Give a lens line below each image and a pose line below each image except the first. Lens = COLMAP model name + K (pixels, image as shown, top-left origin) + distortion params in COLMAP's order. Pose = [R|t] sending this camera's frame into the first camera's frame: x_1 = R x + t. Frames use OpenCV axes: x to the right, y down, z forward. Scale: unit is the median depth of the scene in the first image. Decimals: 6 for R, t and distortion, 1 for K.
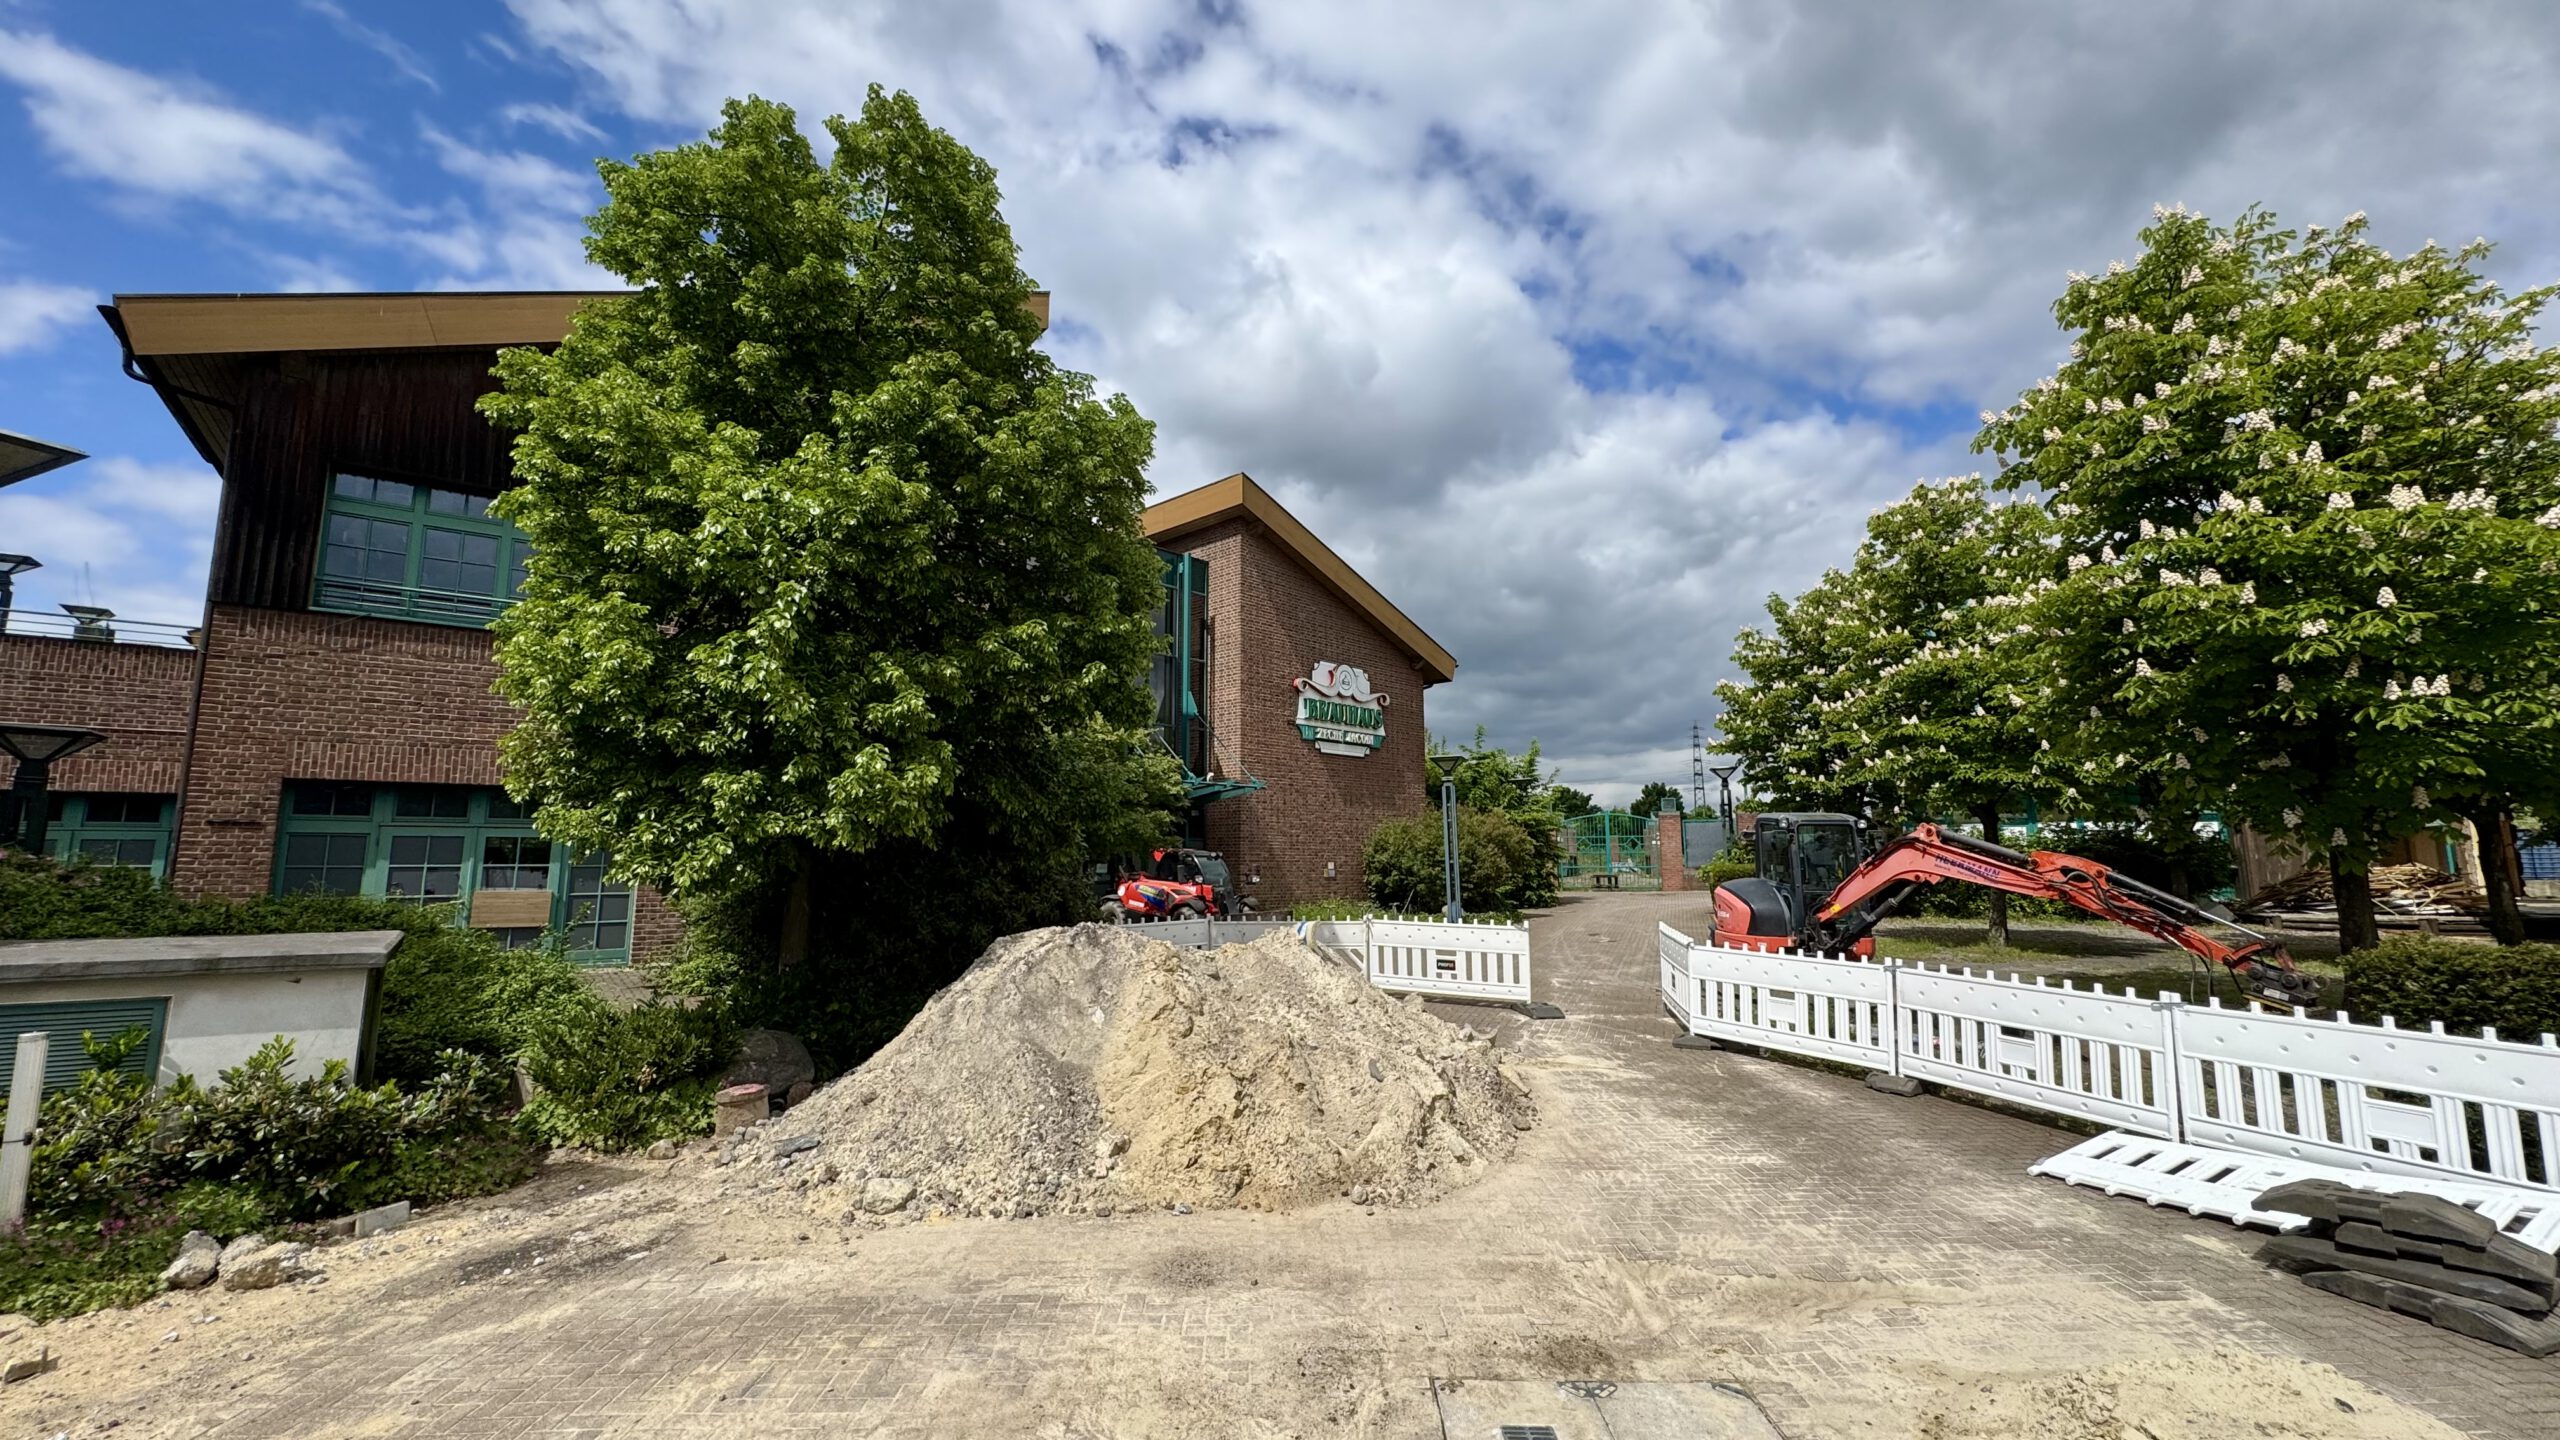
lens RADIAL K [[1033.1, 0, 1280.0], [0, 1033.1, 720.0], [0, 0, 1]] dist [0.001721, 0.000284]
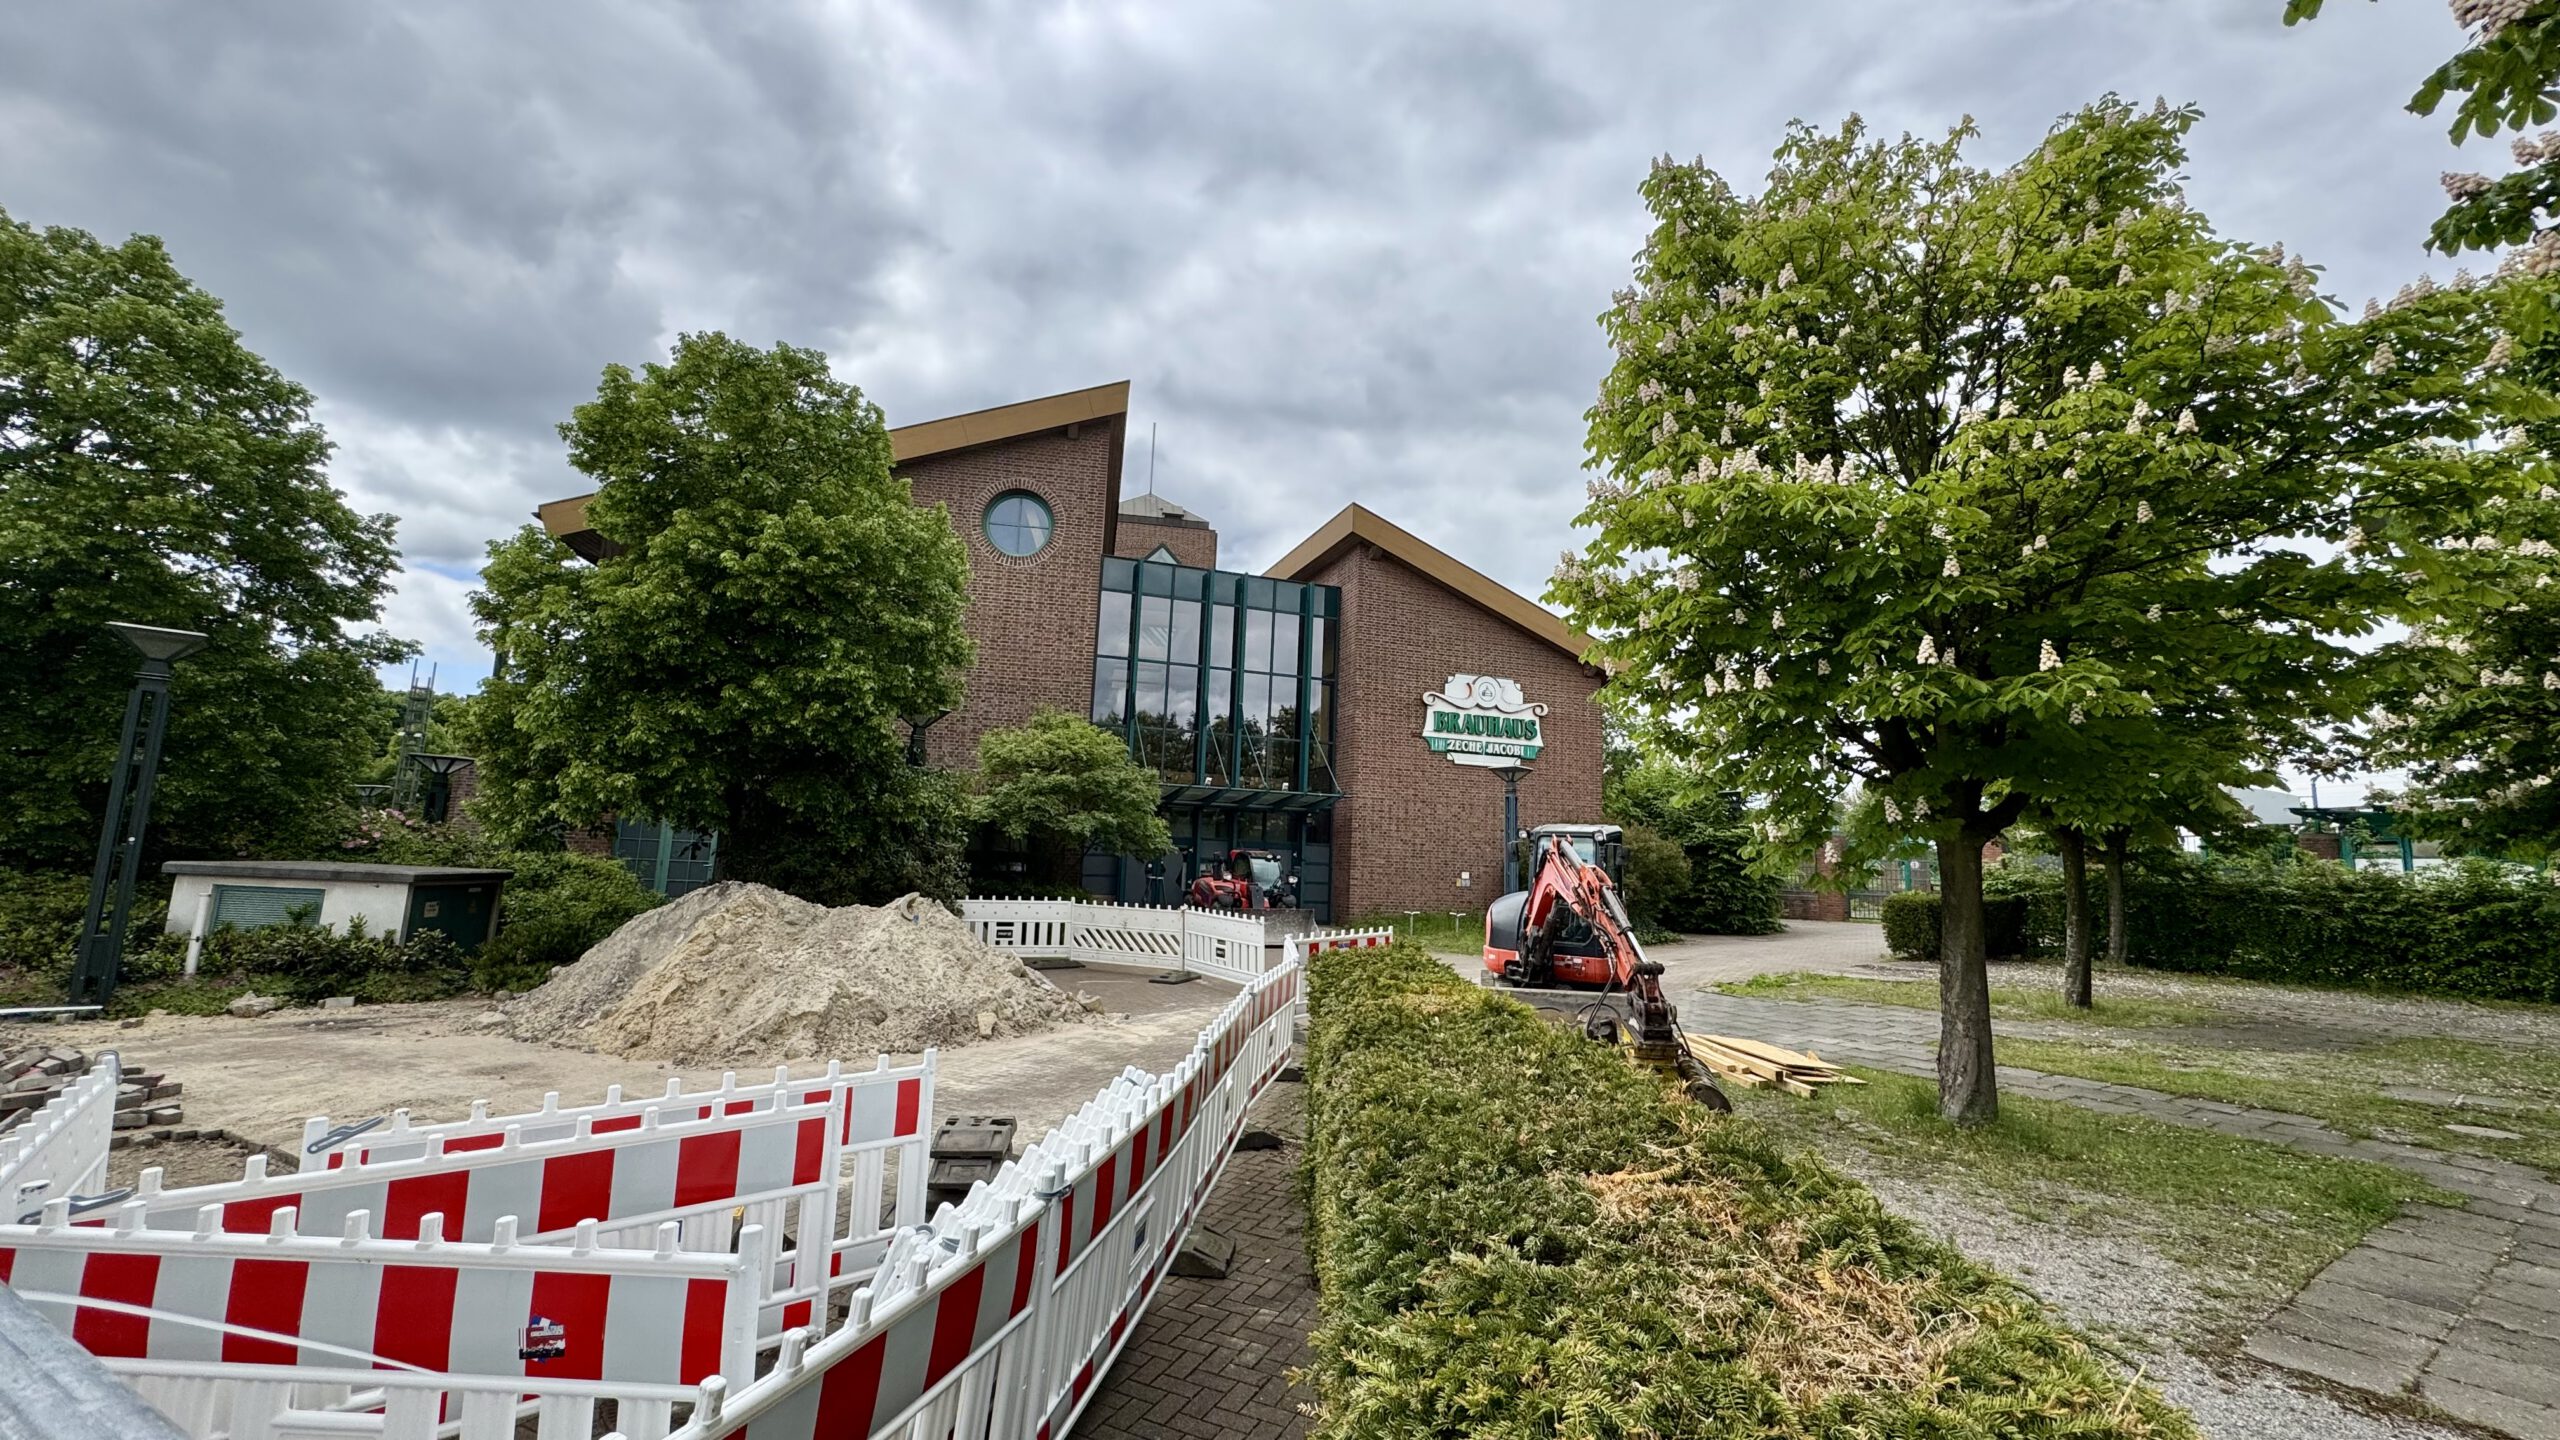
lens RADIAL K [[1033.1, 0, 1280.0], [0, 1033.1, 720.0], [0, 0, 1]] dist [0.001721, 0.000284]
pose [[0.886586, -0.022746, -0.462004, 0.365090], [0.017784, 0.999728, -0.015092, 0.001033], [0.462221, 0.005165, 0.886749, 0.014382]]
